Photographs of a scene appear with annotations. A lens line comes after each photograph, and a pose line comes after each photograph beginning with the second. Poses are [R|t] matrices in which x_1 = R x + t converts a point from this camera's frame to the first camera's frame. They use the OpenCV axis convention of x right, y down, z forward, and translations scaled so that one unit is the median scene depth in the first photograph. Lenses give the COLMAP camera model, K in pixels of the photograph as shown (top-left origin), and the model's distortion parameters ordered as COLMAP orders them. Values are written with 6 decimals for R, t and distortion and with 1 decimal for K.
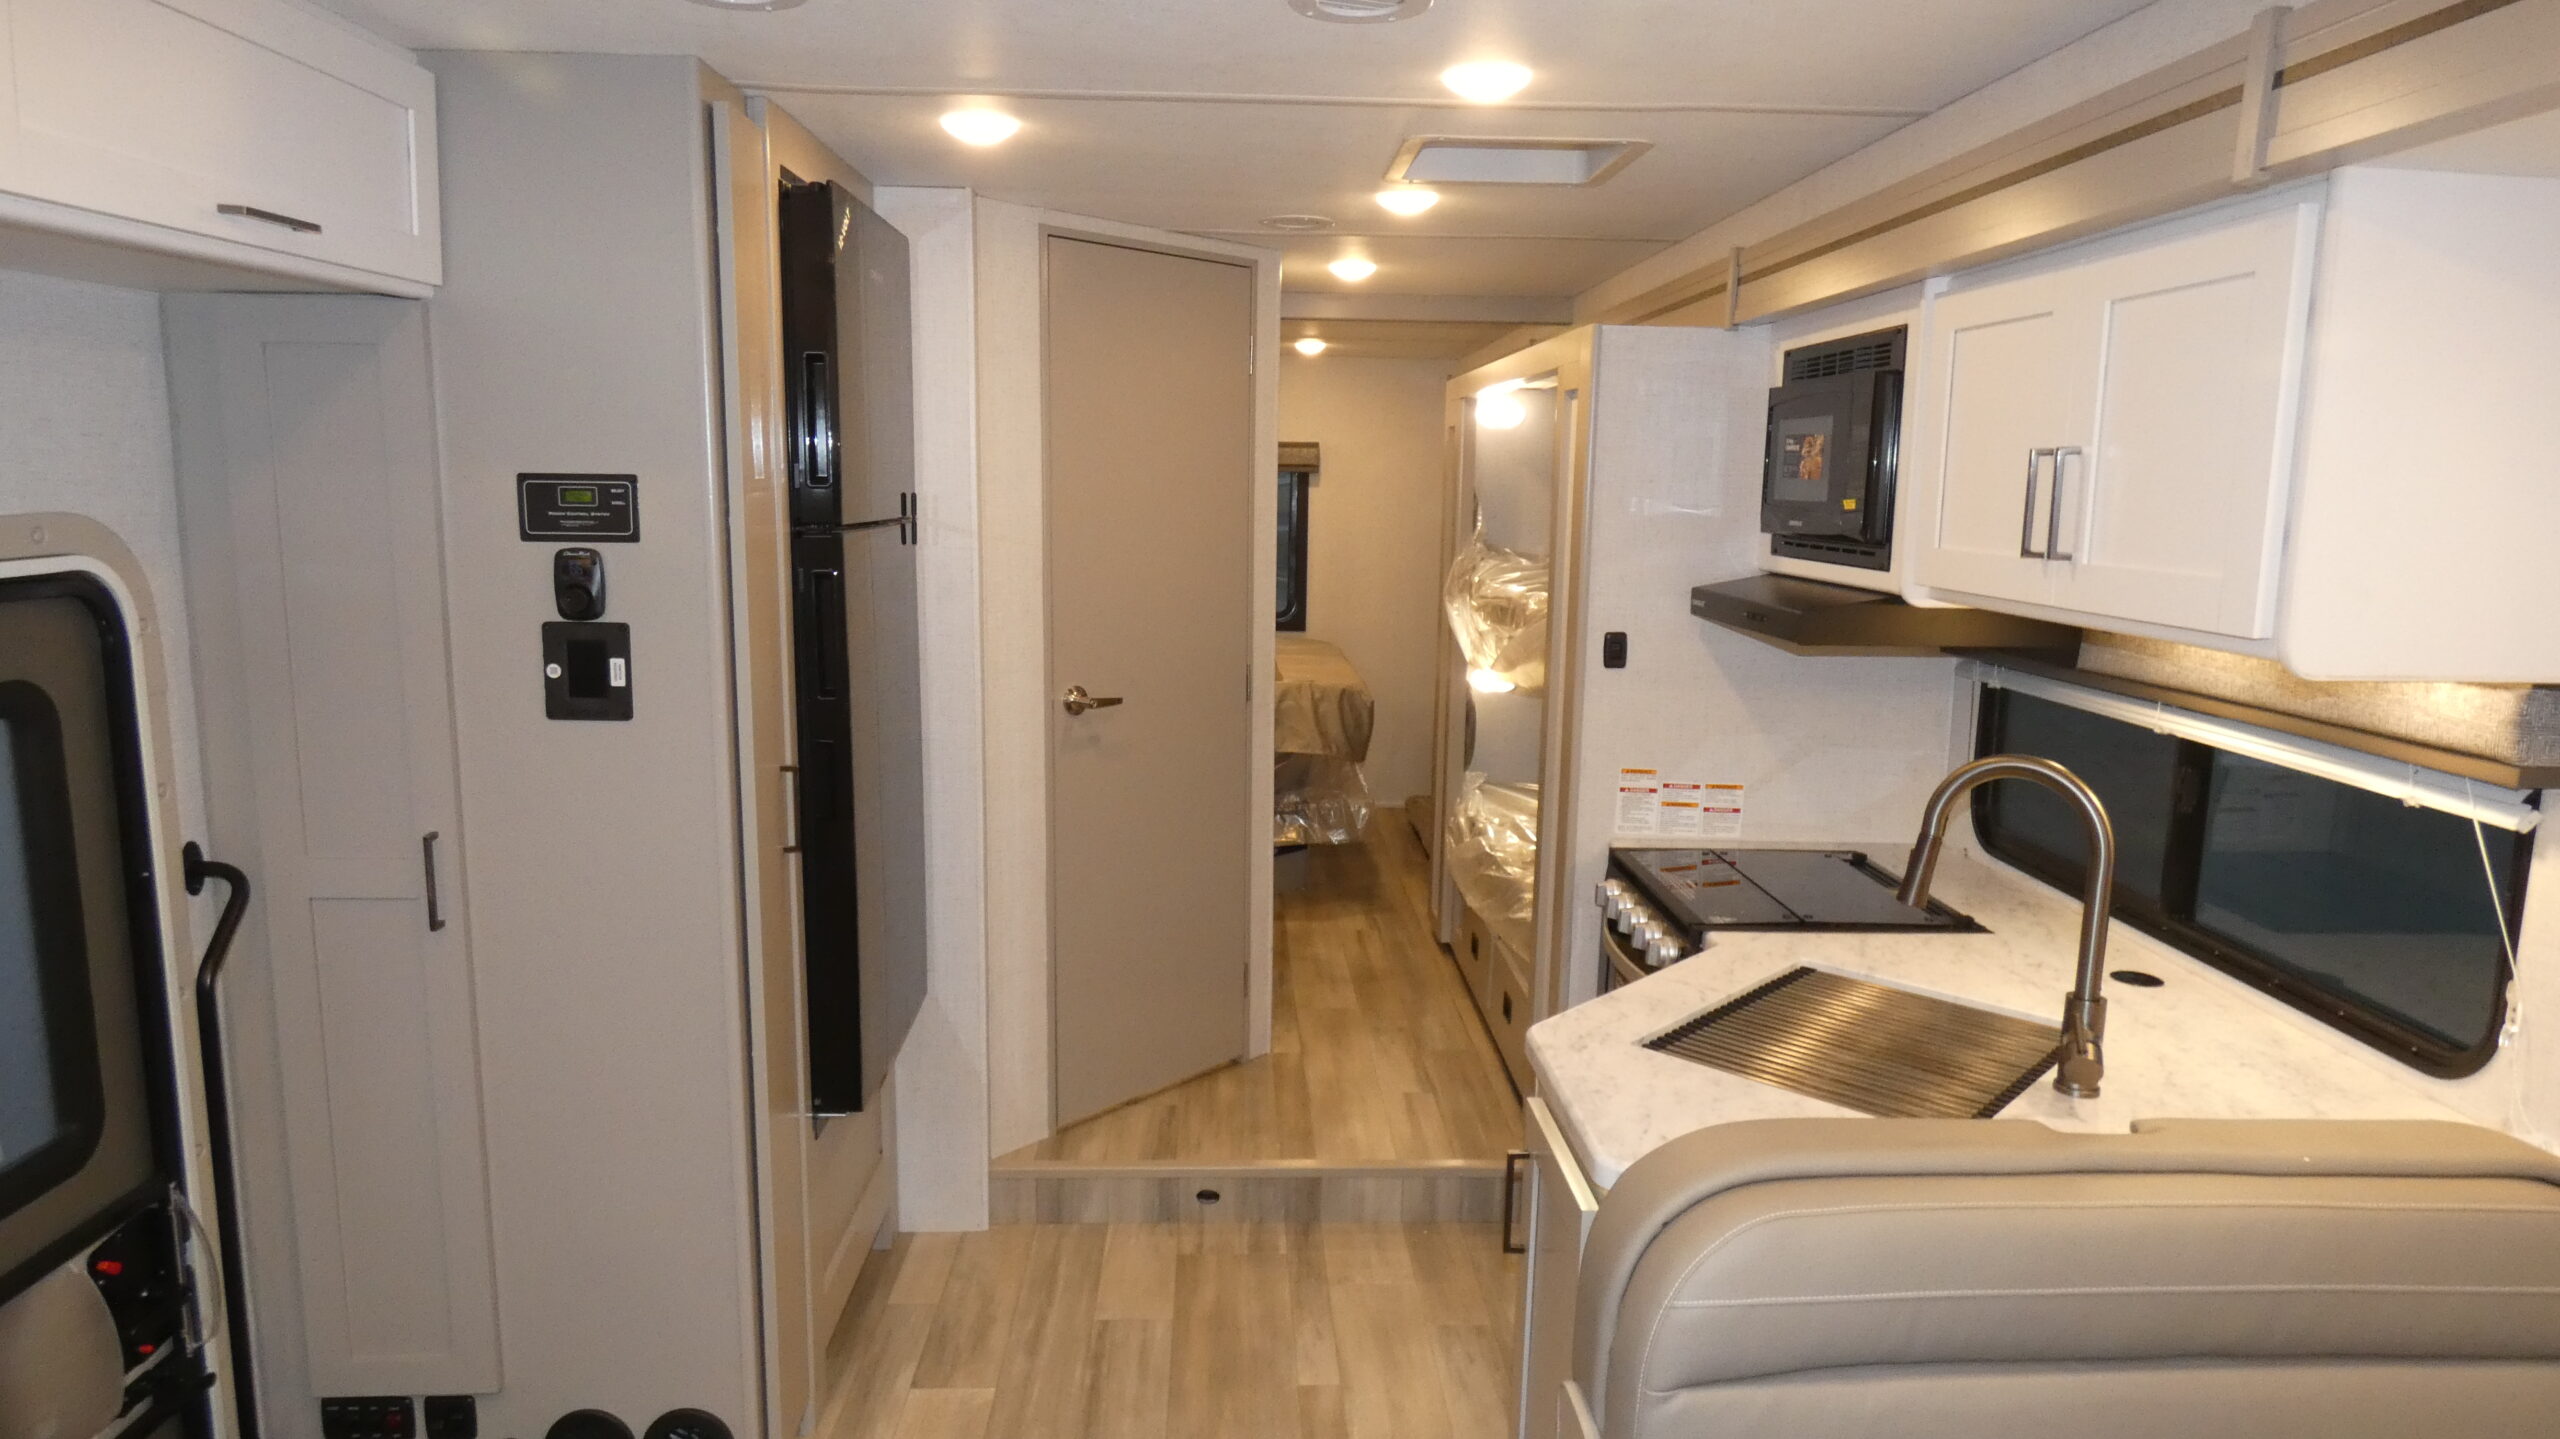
lens RADIAL K [[1531.4, 0, 1277.8], [0, 1531.4, 715.6], [0, 0, 1]] dist [-0.002516, -0.000471]
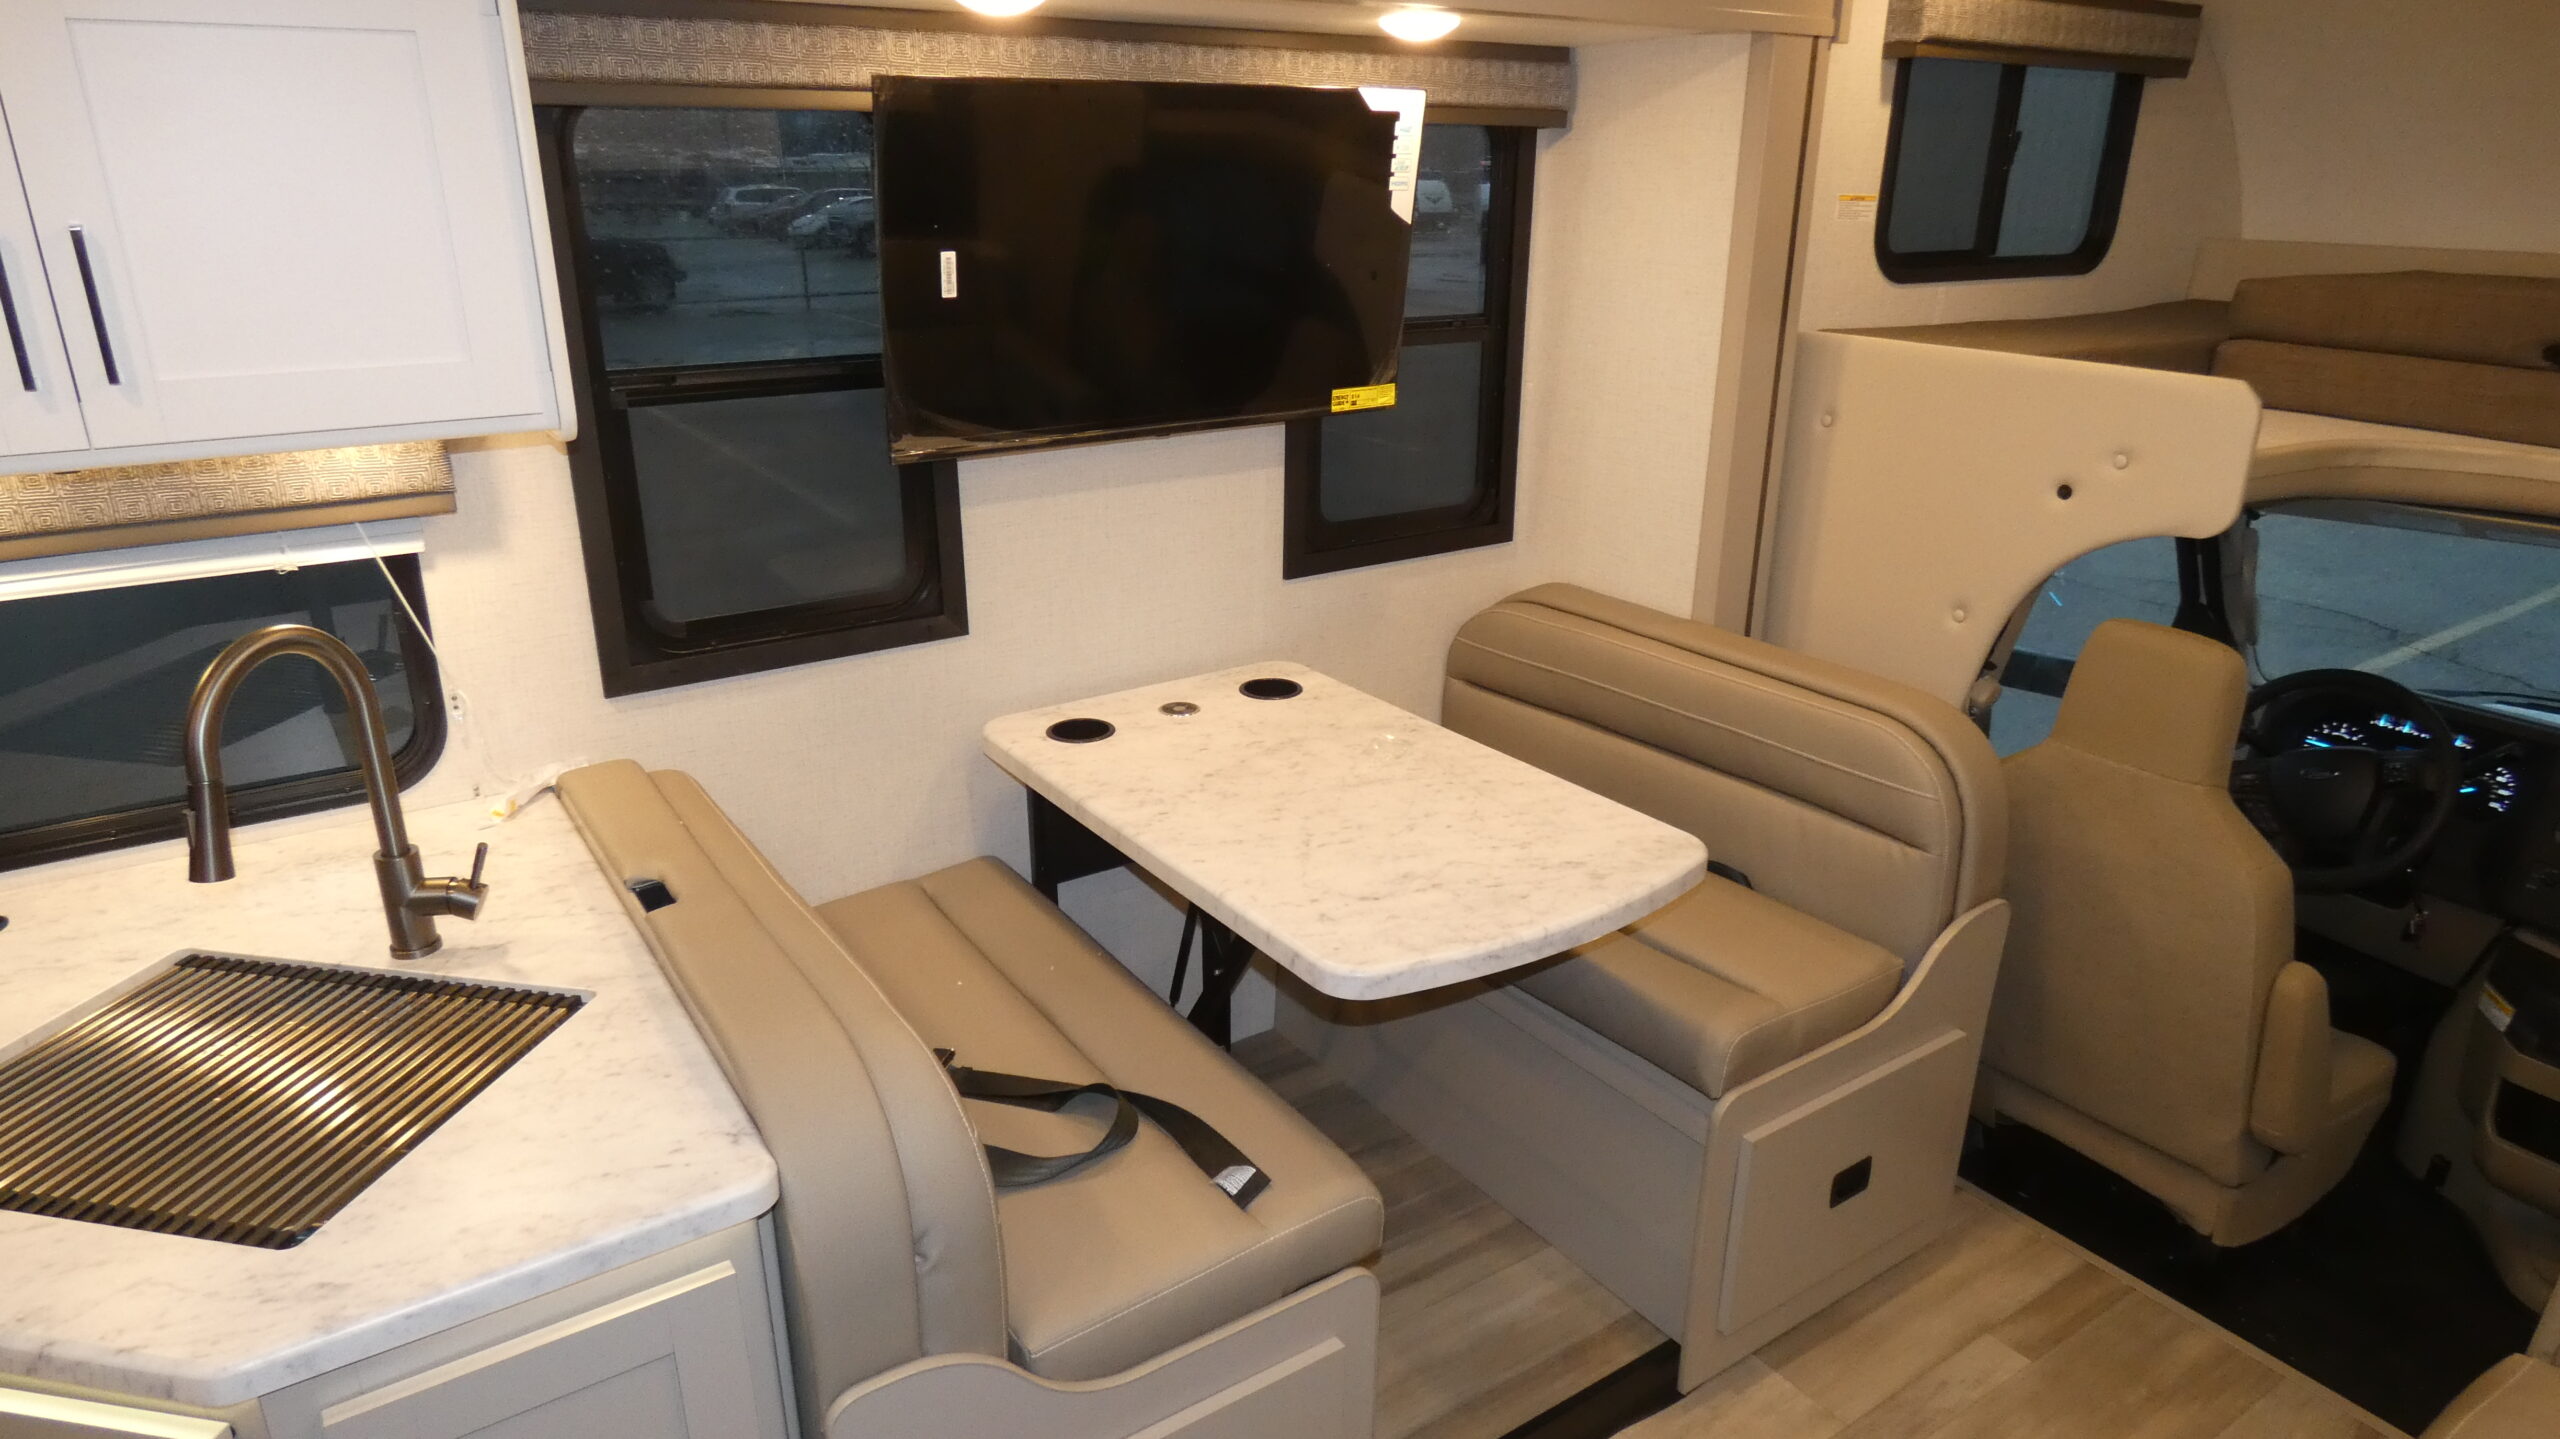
lens RADIAL K [[1531.4, 0, 1277.8], [0, 1531.4, 715.6], [0, 0, 1]] dist [-0.002516, -0.000471]
pose [[-0.533075, -0.308375, 0.787868, -0.263207], [0.118797, 0.894705, 0.430570, -0.129663], [-0.837687, 0.323122, -0.440311, 0.563034]]
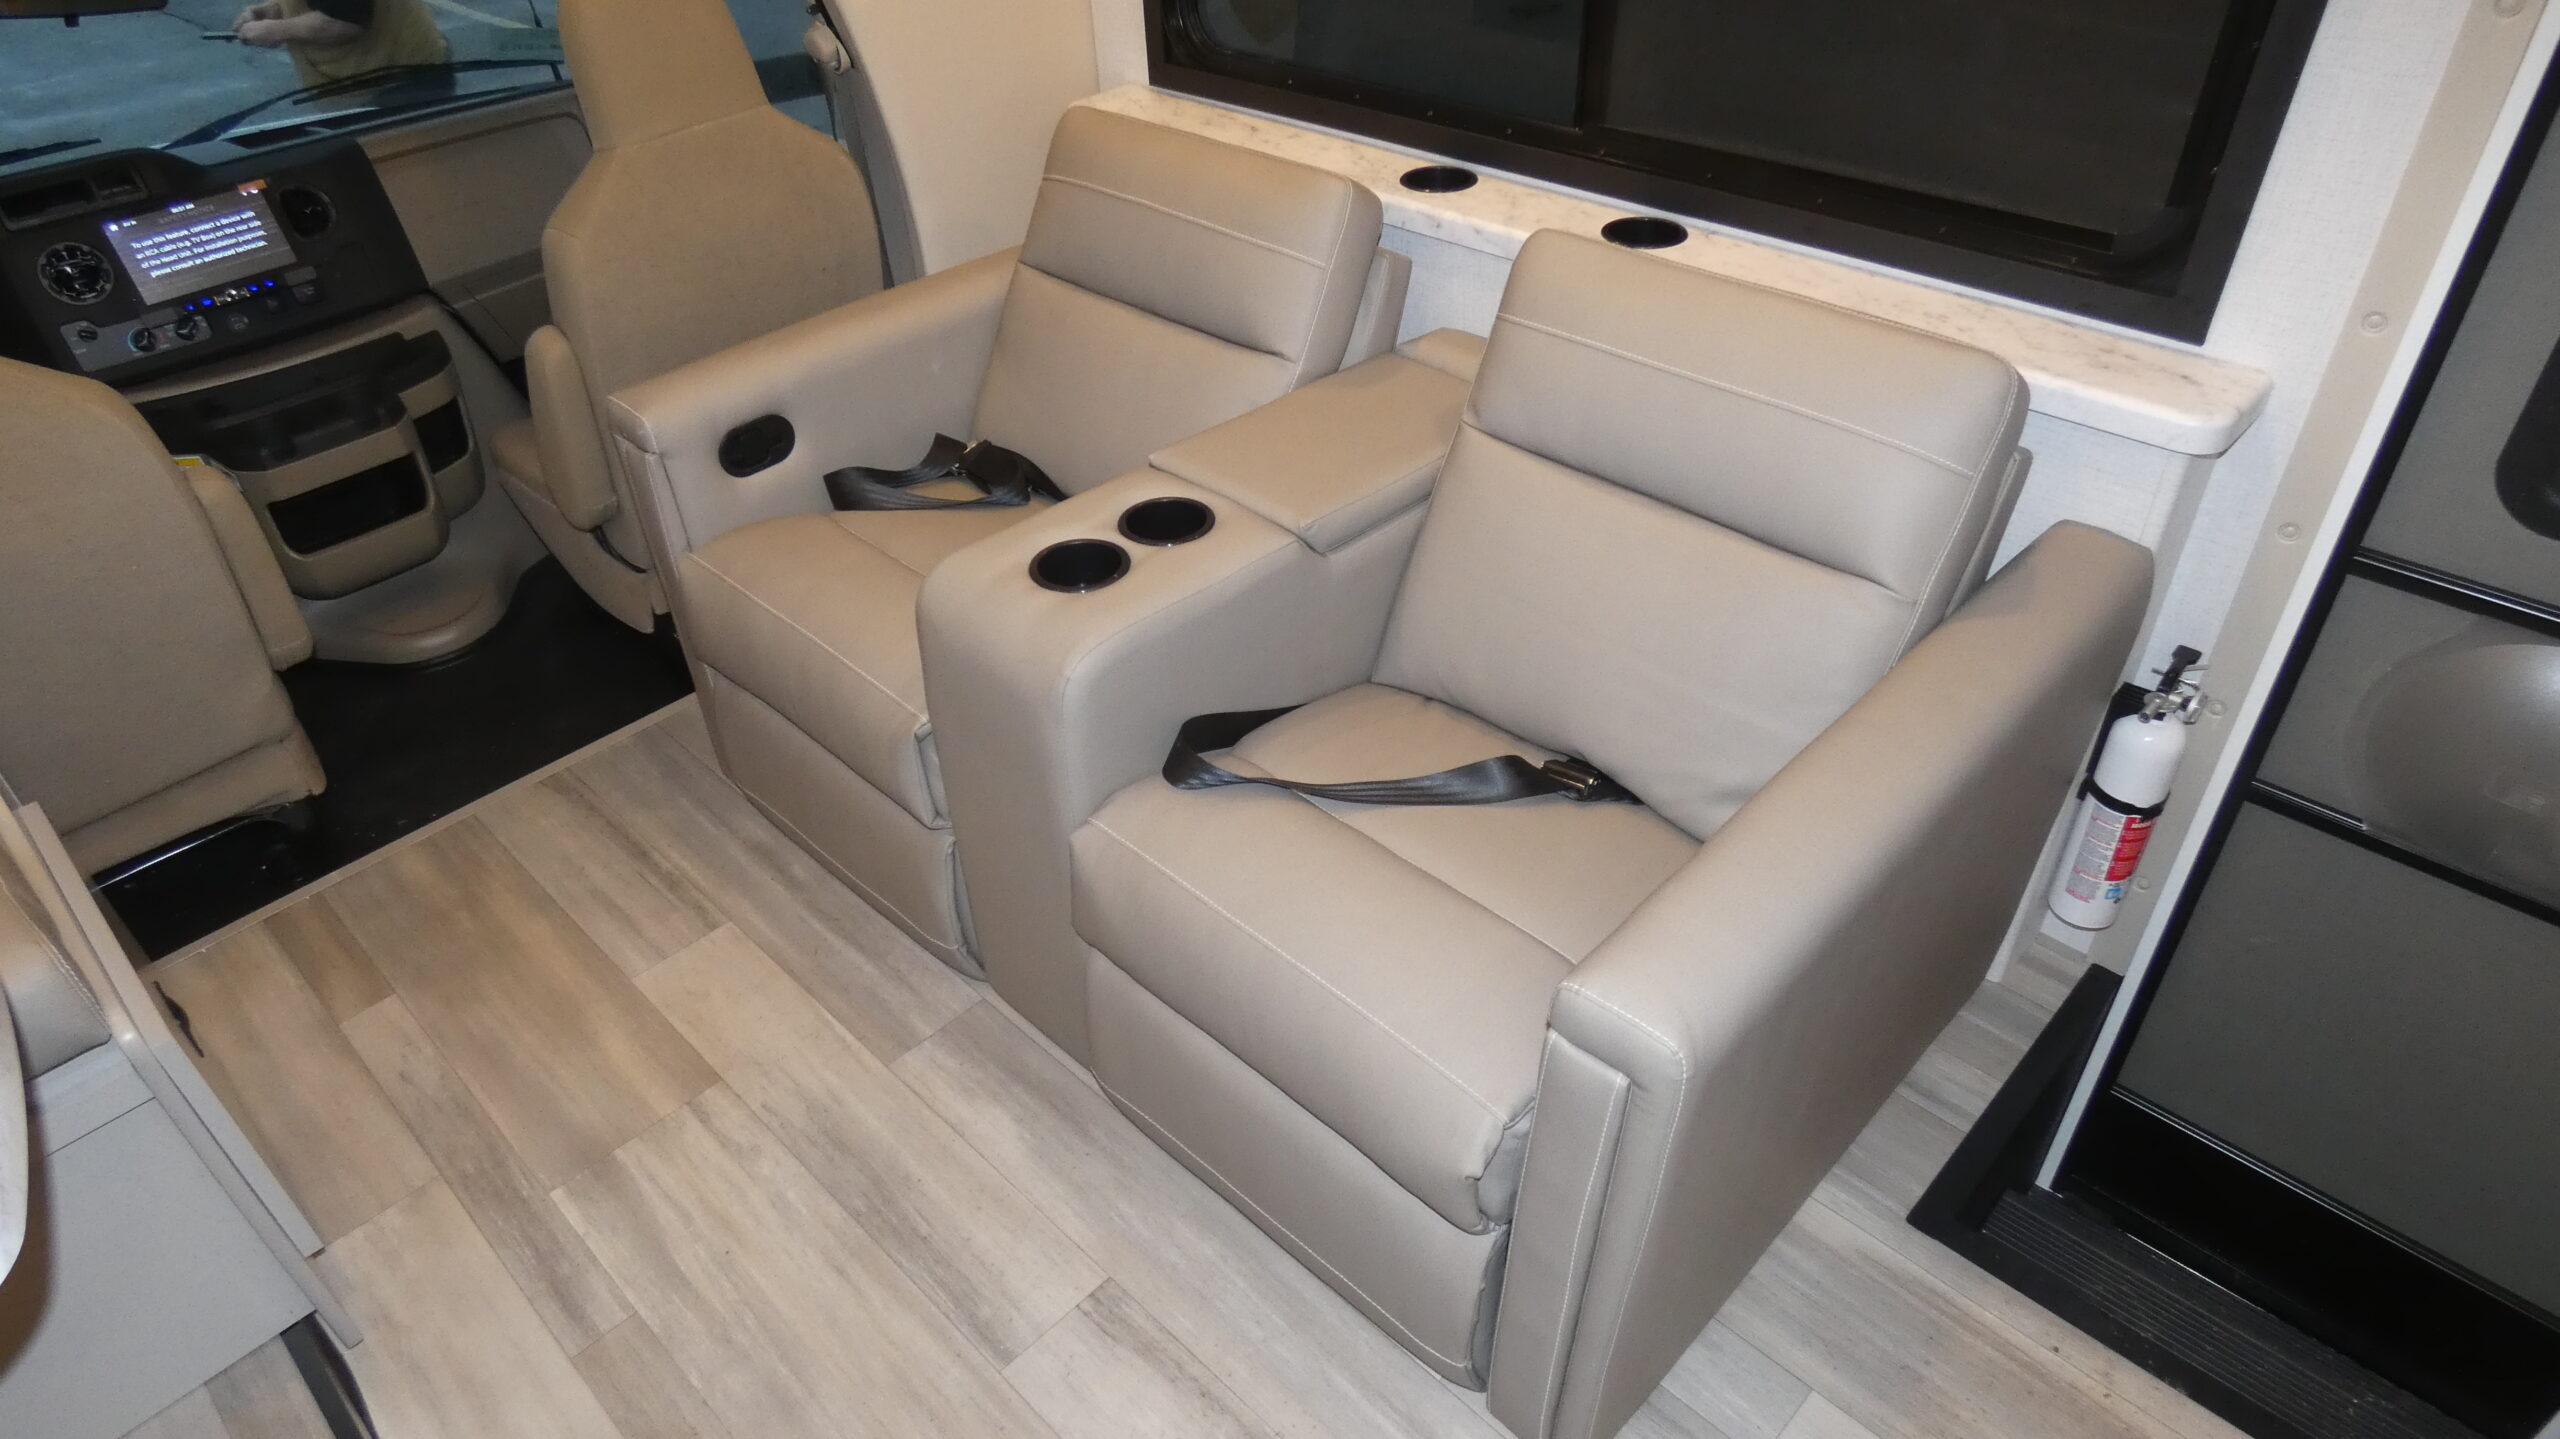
lens RADIAL K [[1533.6, 0, 1272.7], [0, 1533.6, 712.3], [0, 0, 1]] dist [-0.004592, -0.000209]
pose [[-0.722533, 0.431933, -0.539796, 0.073504], [-0.080708, 0.722762, 0.686368, -0.051643], [0.686609, 0.539489, -0.487359, 0.543837]]
